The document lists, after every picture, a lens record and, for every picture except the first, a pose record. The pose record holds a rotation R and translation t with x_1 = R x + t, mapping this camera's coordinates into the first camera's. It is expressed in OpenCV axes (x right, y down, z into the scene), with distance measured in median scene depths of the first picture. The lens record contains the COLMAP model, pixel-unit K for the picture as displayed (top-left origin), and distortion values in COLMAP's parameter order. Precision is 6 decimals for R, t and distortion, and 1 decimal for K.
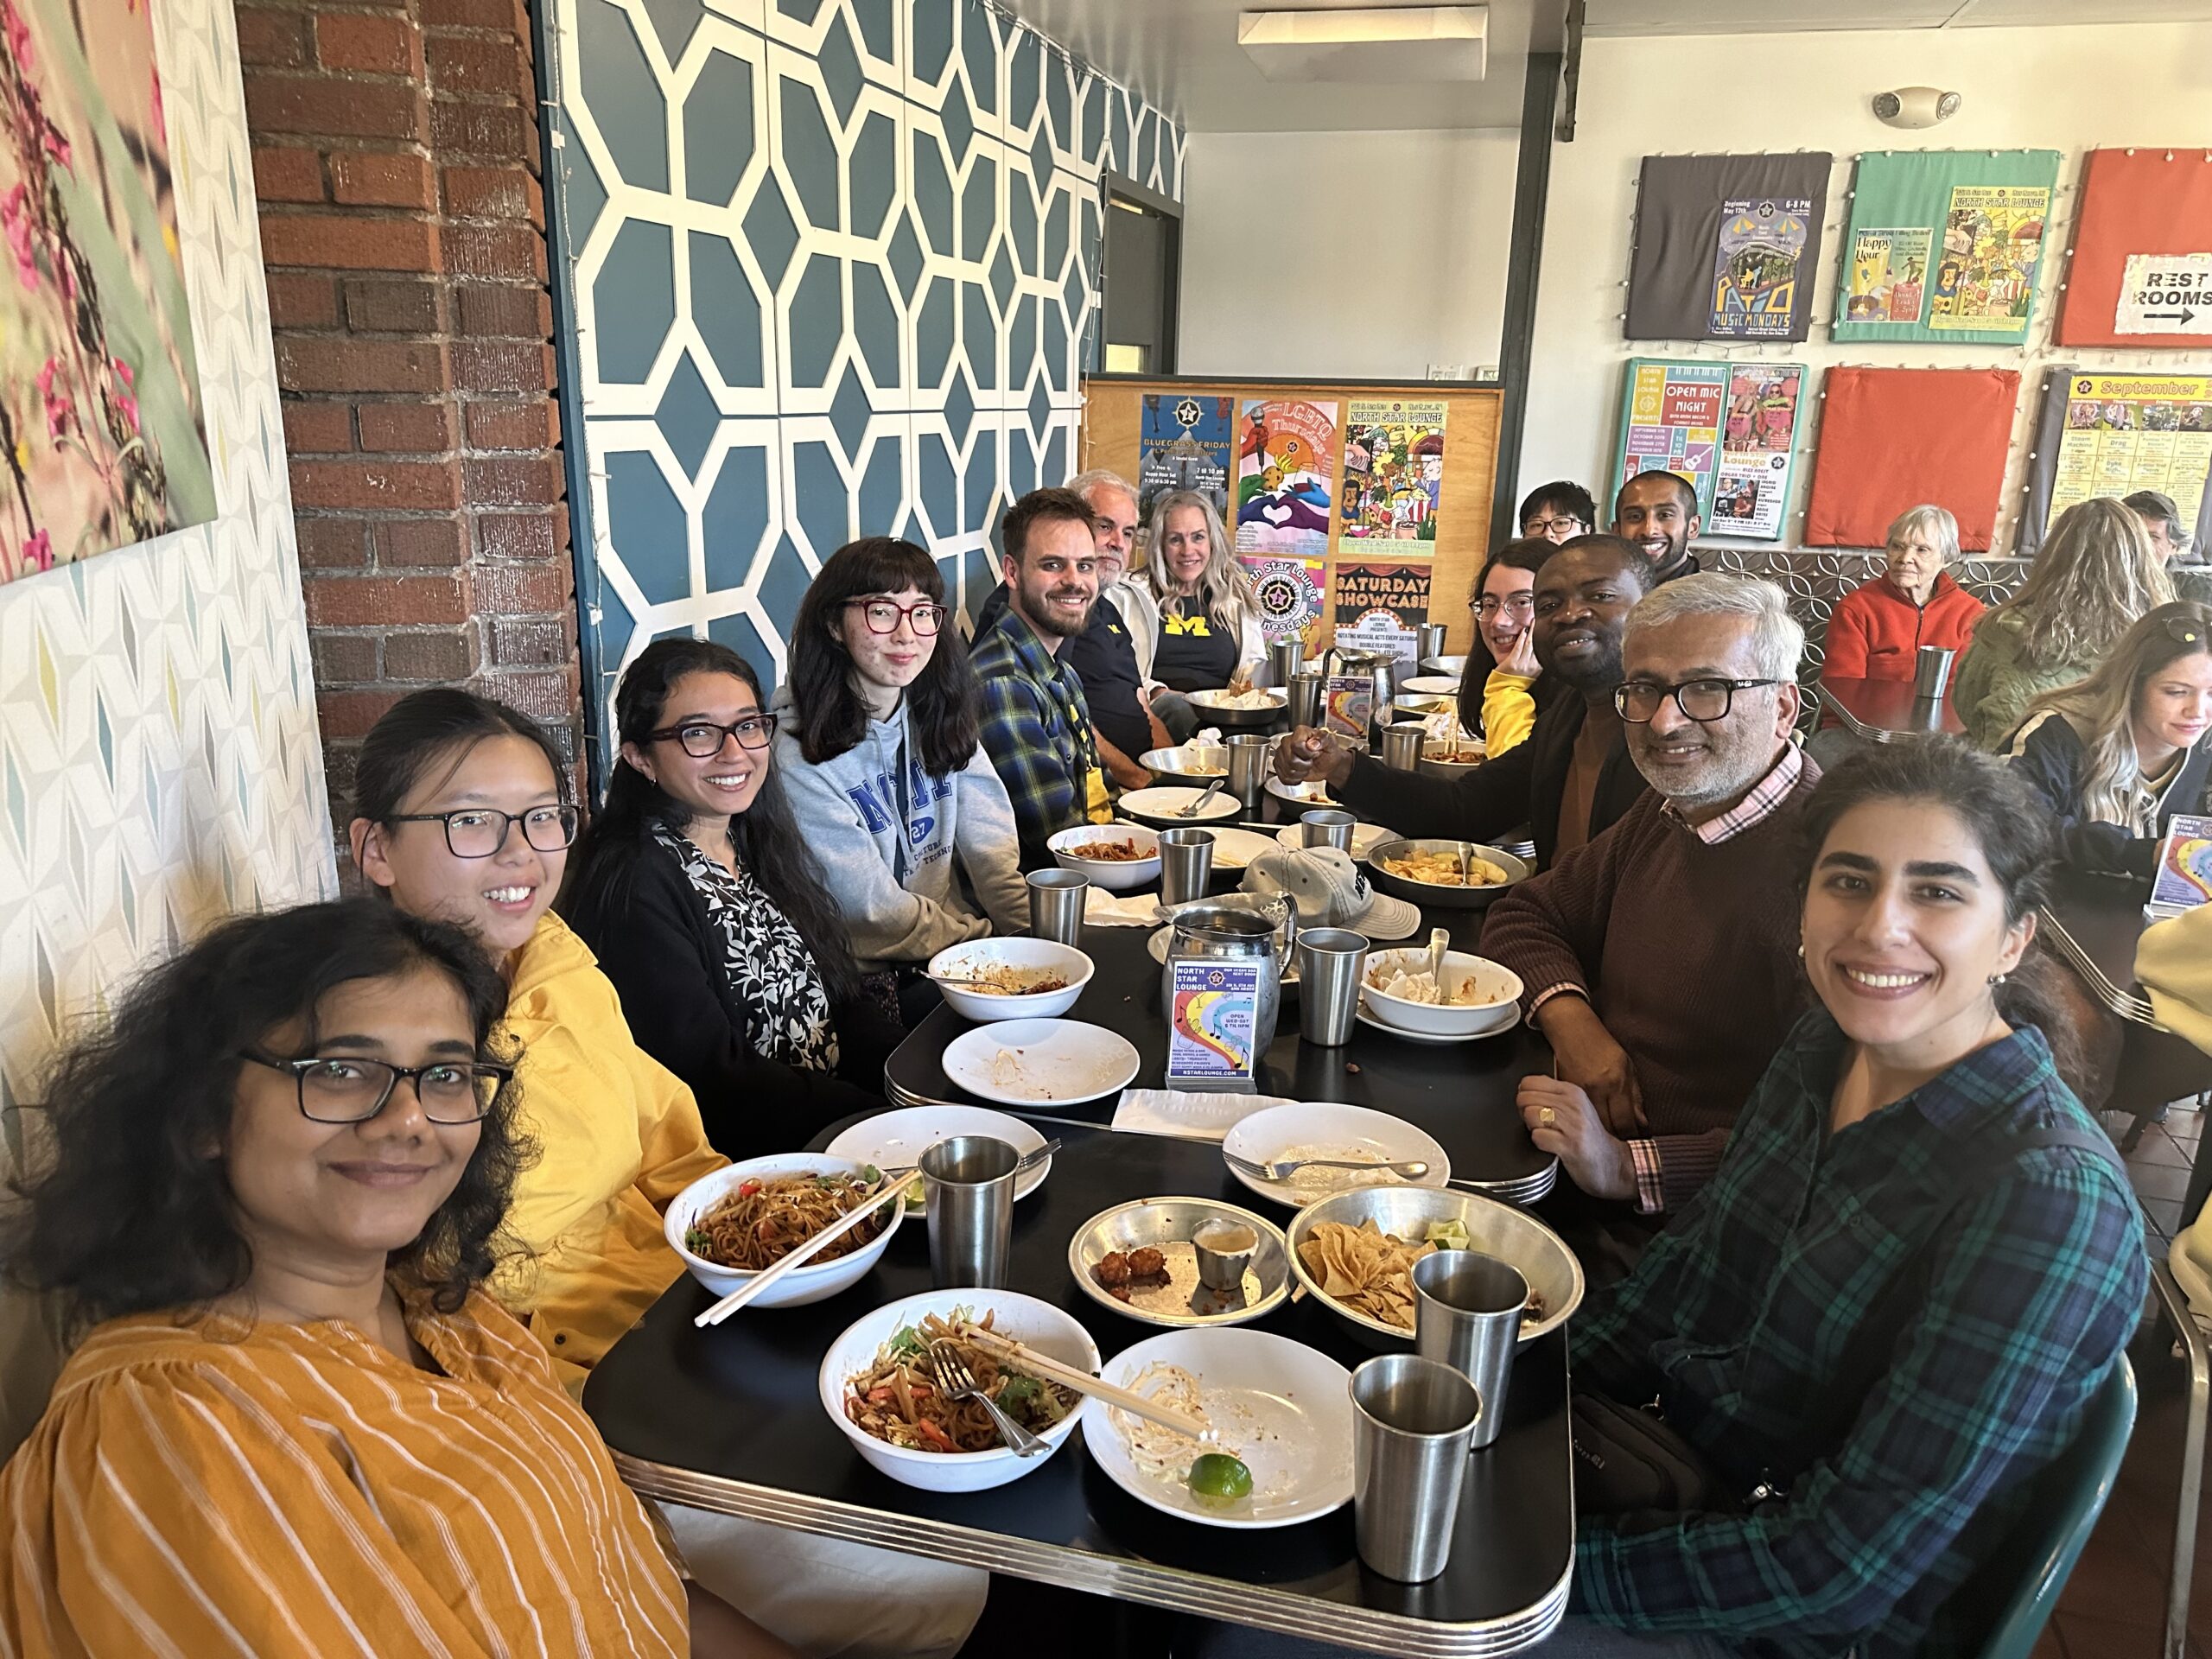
lens RADIAL K [[1589.9, 0, 1101.7], [0, 1589.9, 834.9], [0, 0, 1]] dist [-0.002126, -0.023949]
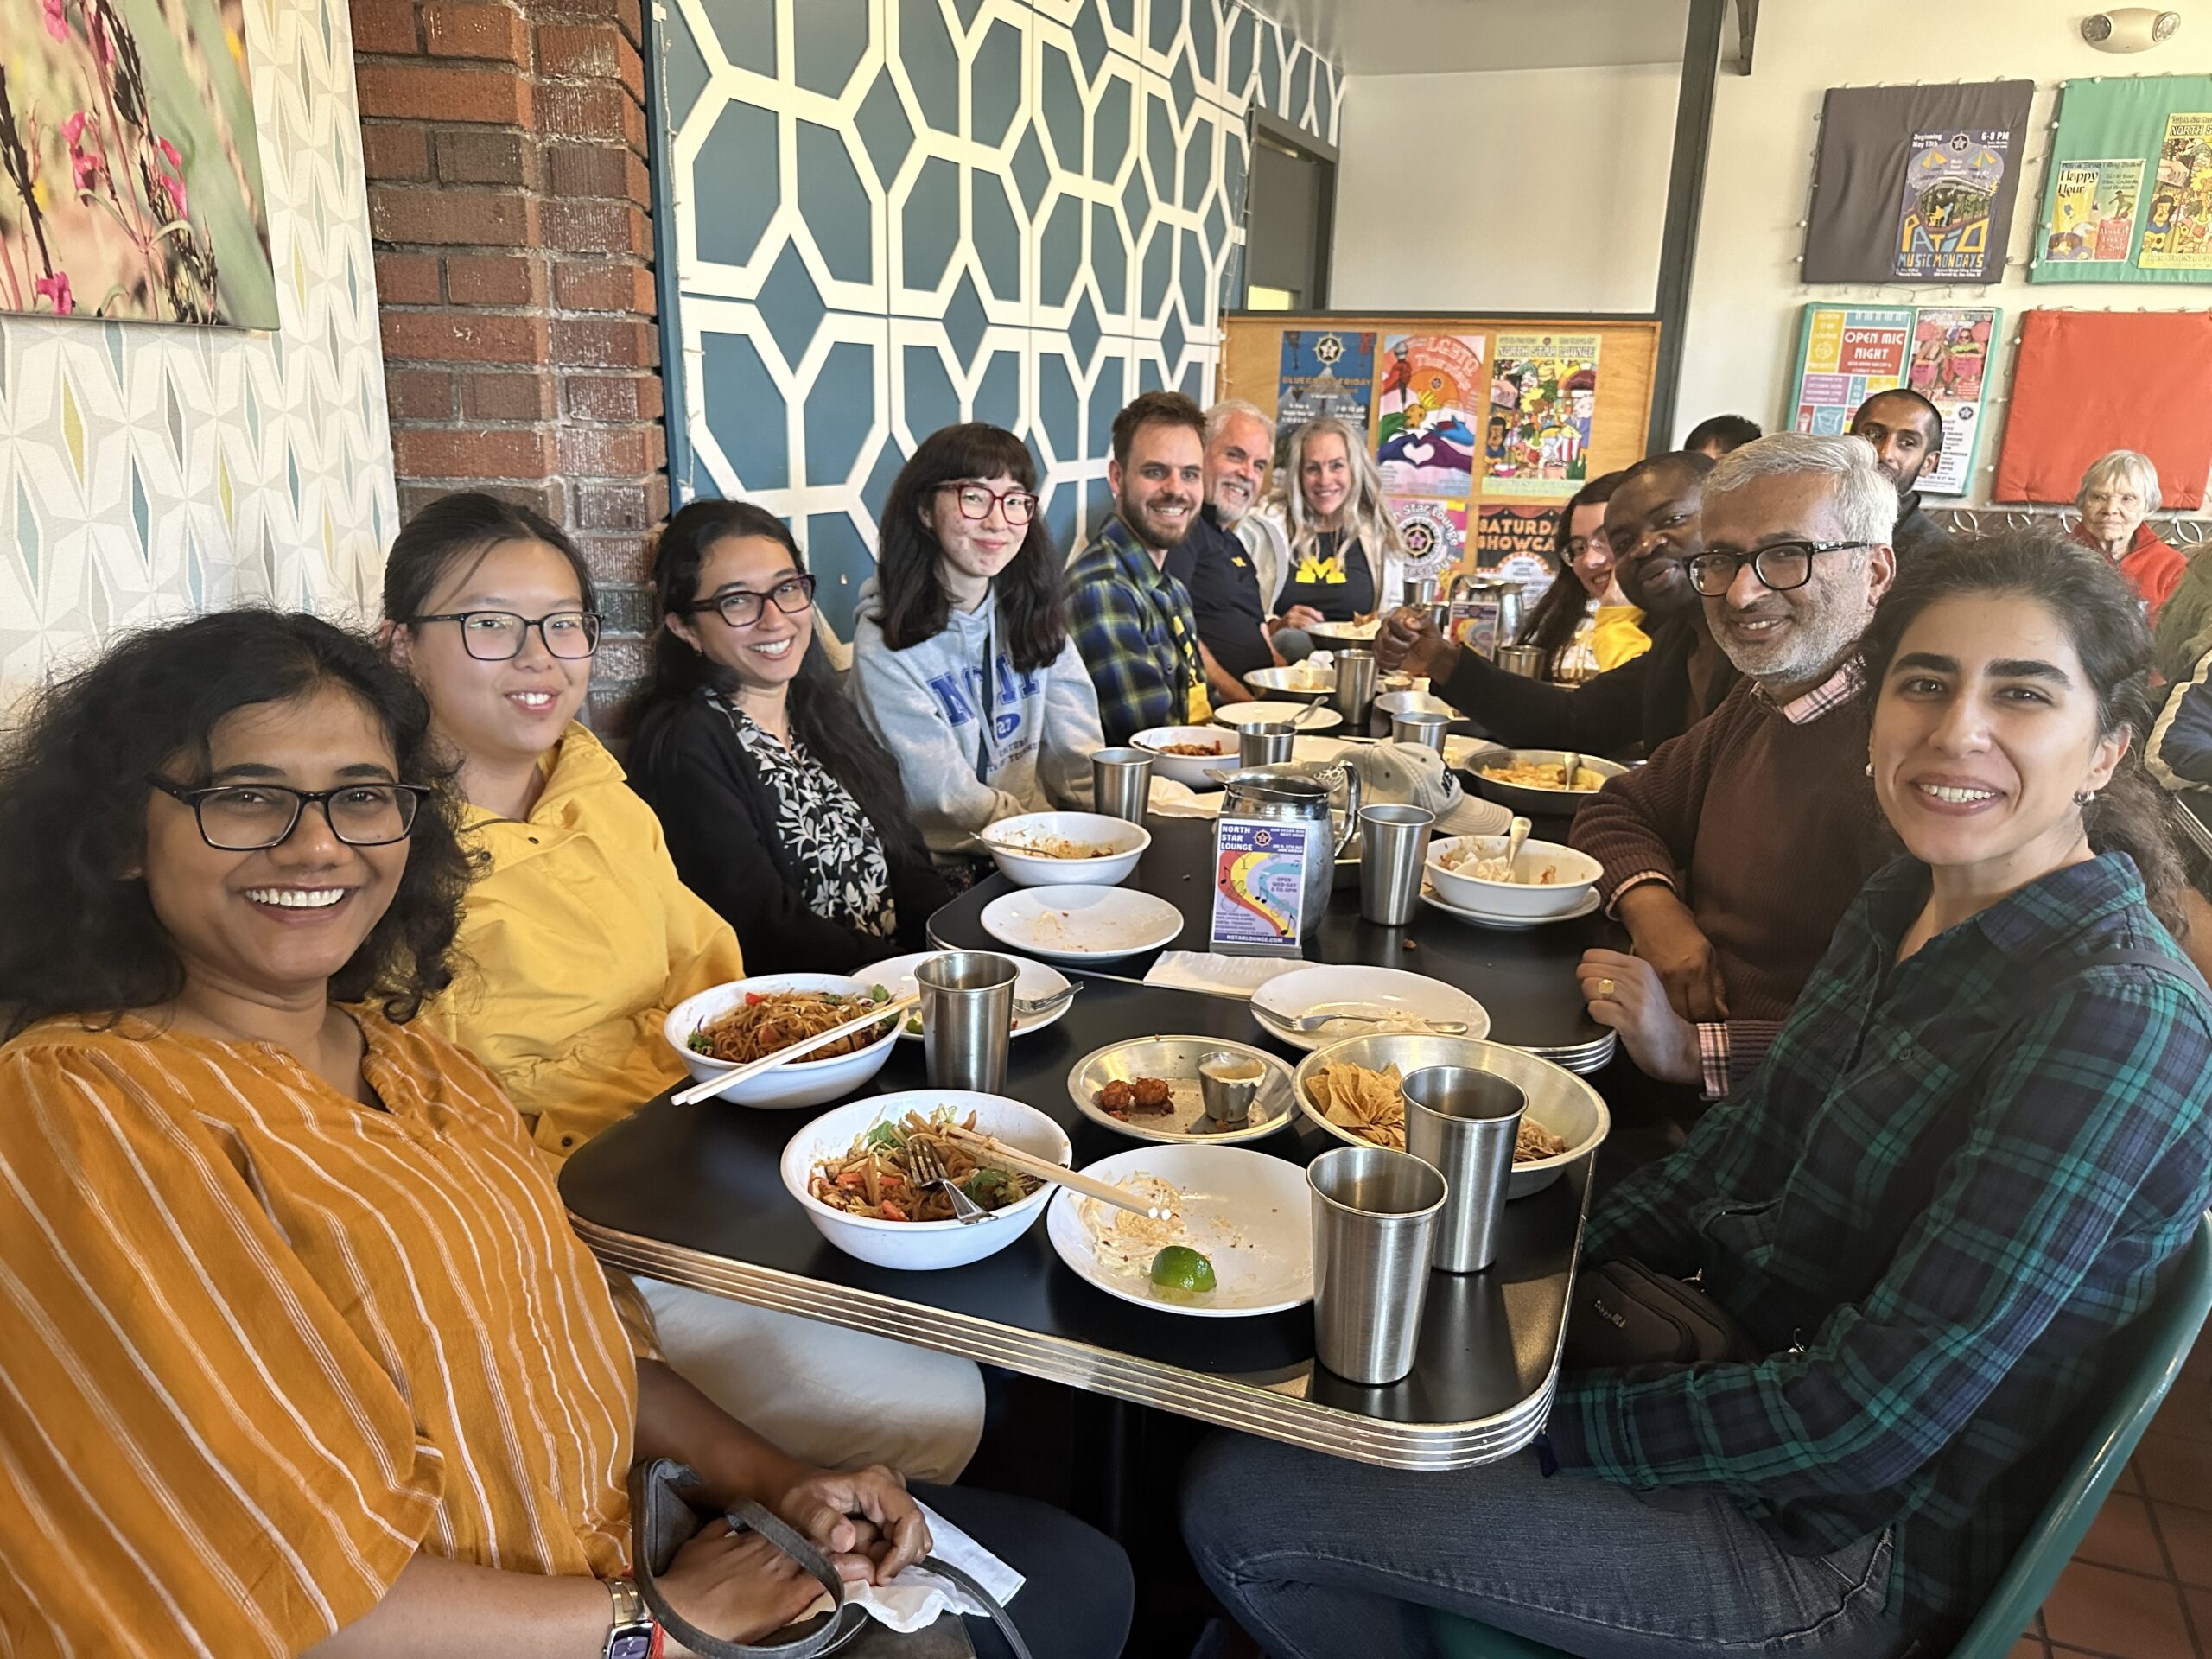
lens RADIAL K [[1589.9, 0, 1101.8], [0, 1589.9, 850.6], [0, 0, 1]] dist [-0.002126, -0.023949]
pose [[0.993471, 0.034424, -0.108765, 0.072890], [-0.033850, 0.999402, 0.007117, 0.087630], [0.108945, -0.003389, 0.994042, 0.030039]]
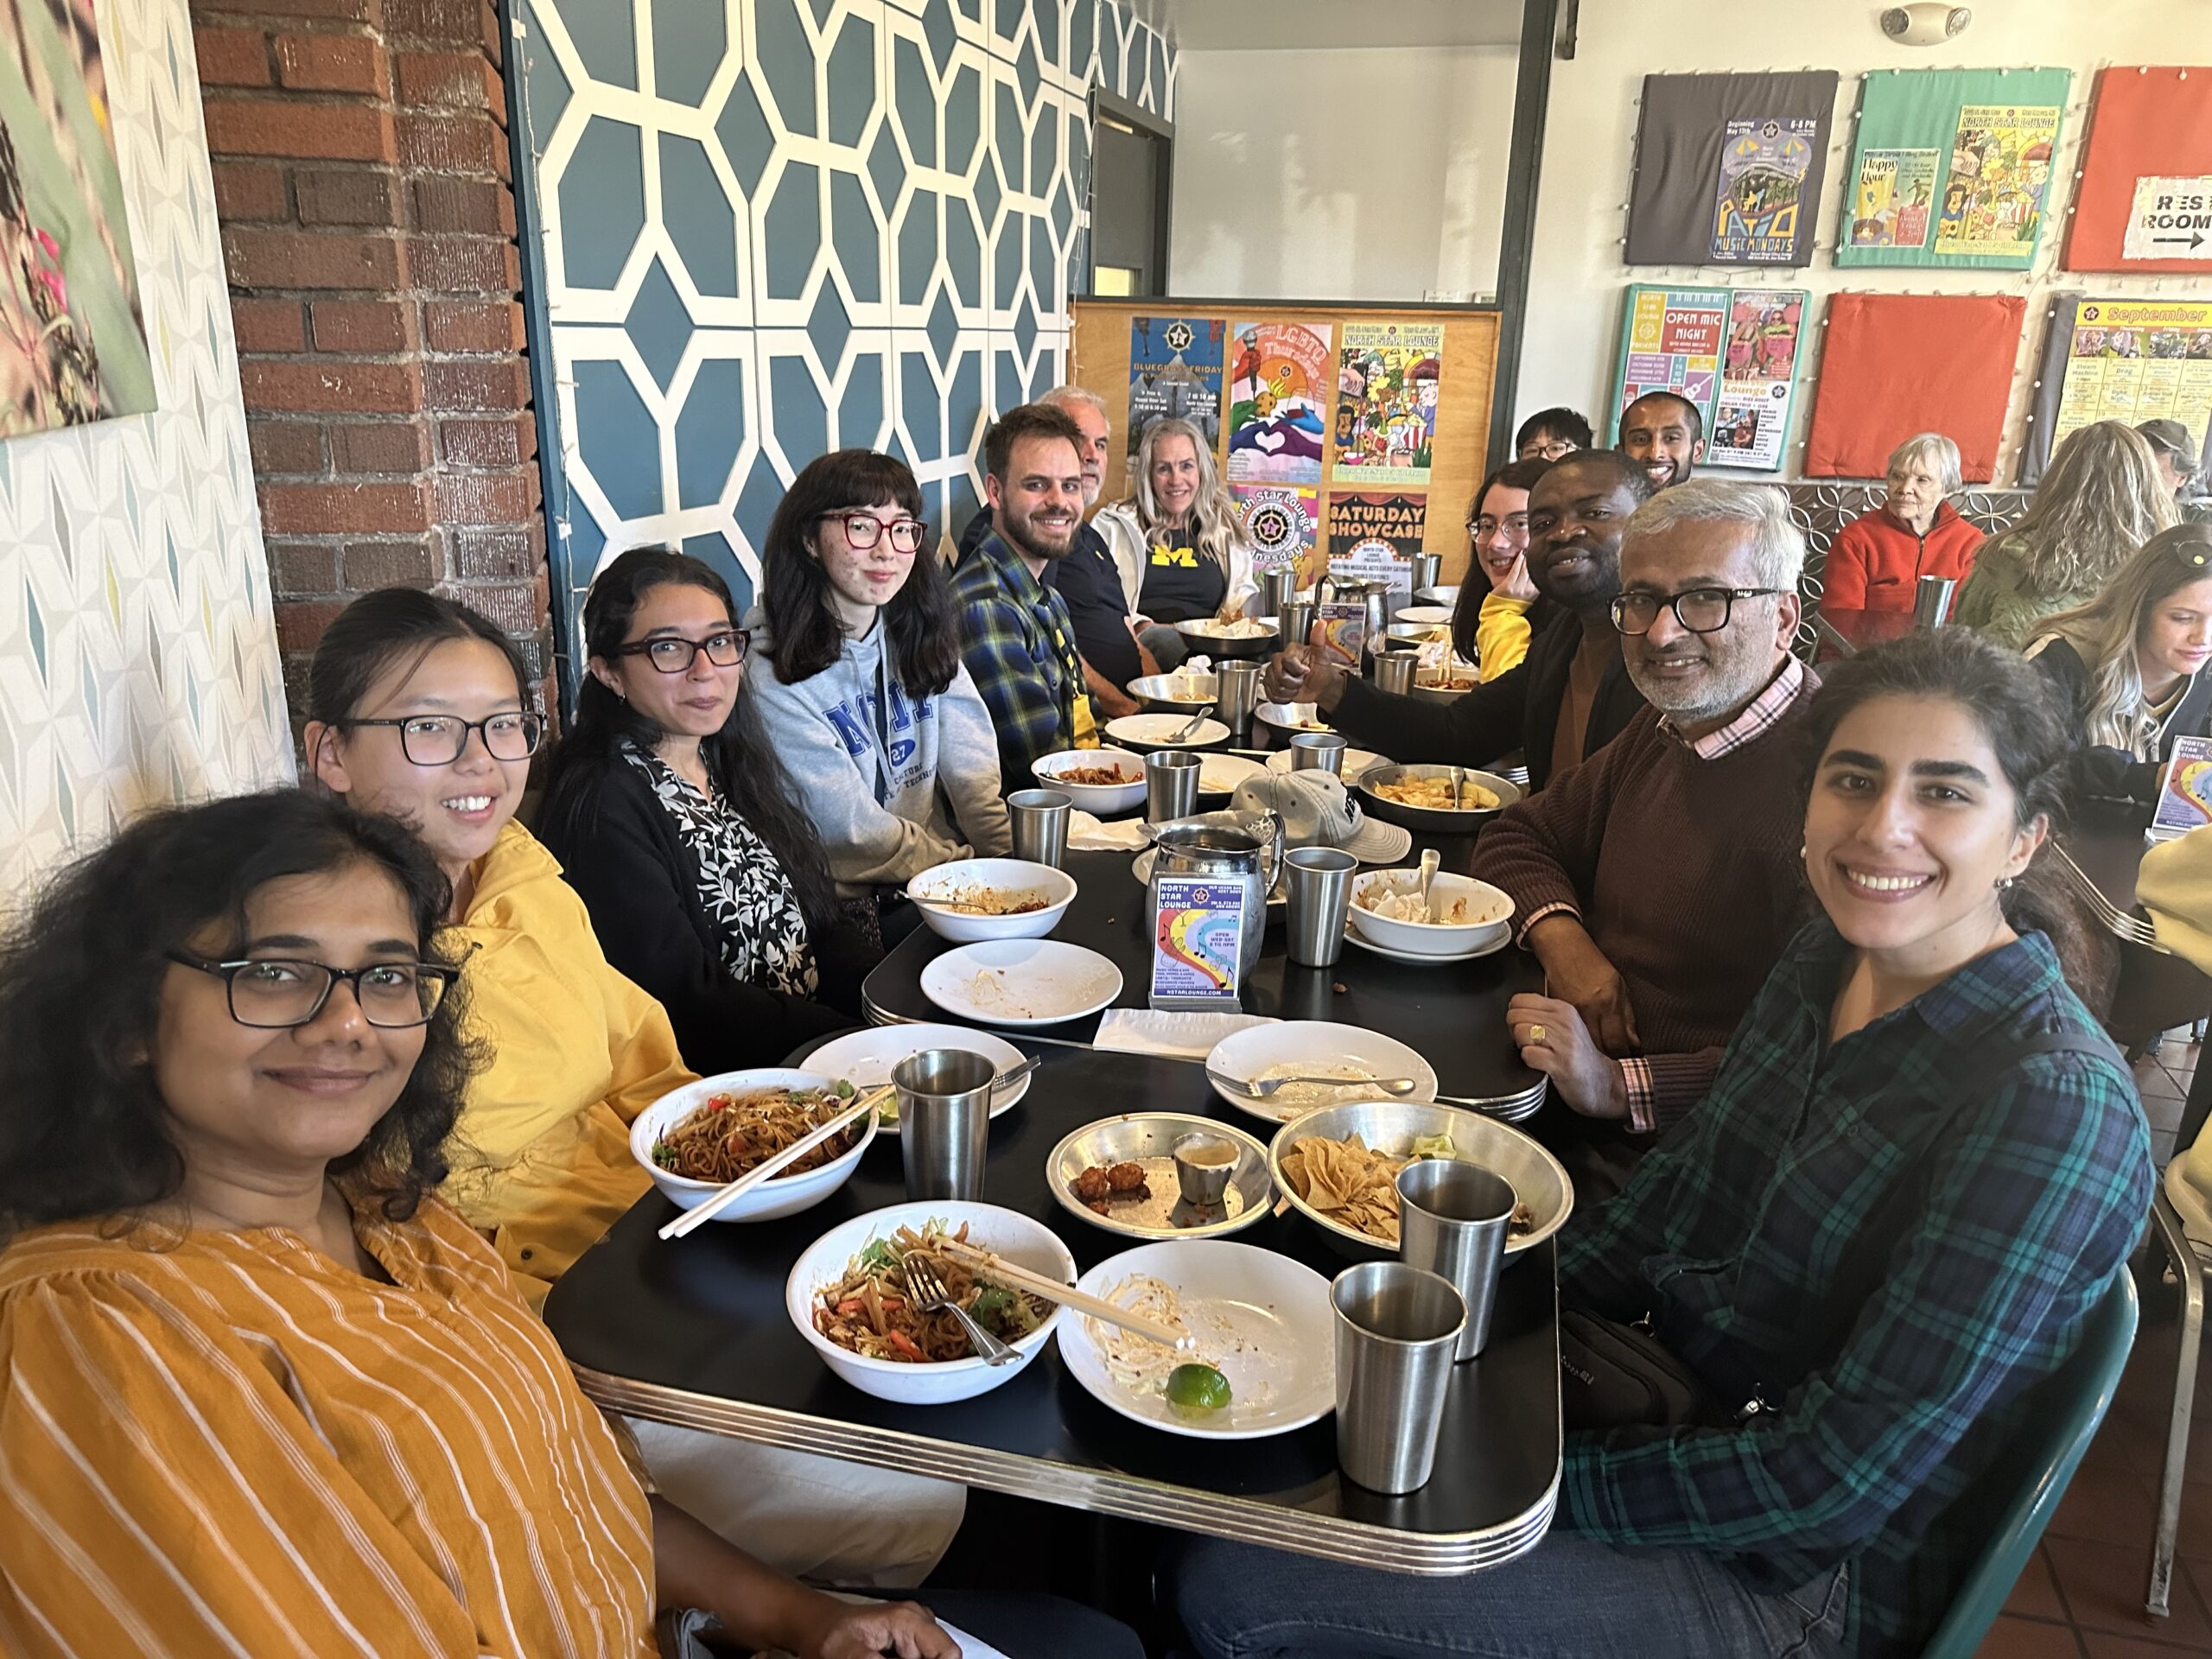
lens RADIAL K [[1589.9, 0, 1104.7], [0, 1589.9, 844.9], [0, 0, 1]] dist [-0.002126, -0.023949]
pose [[0.999983, 0.000026, 0.005895, 0.006869], [-0.000254, 0.999255, 0.038602, 0.020220], [-0.005890, -0.038603, 0.999237, 0.024427]]
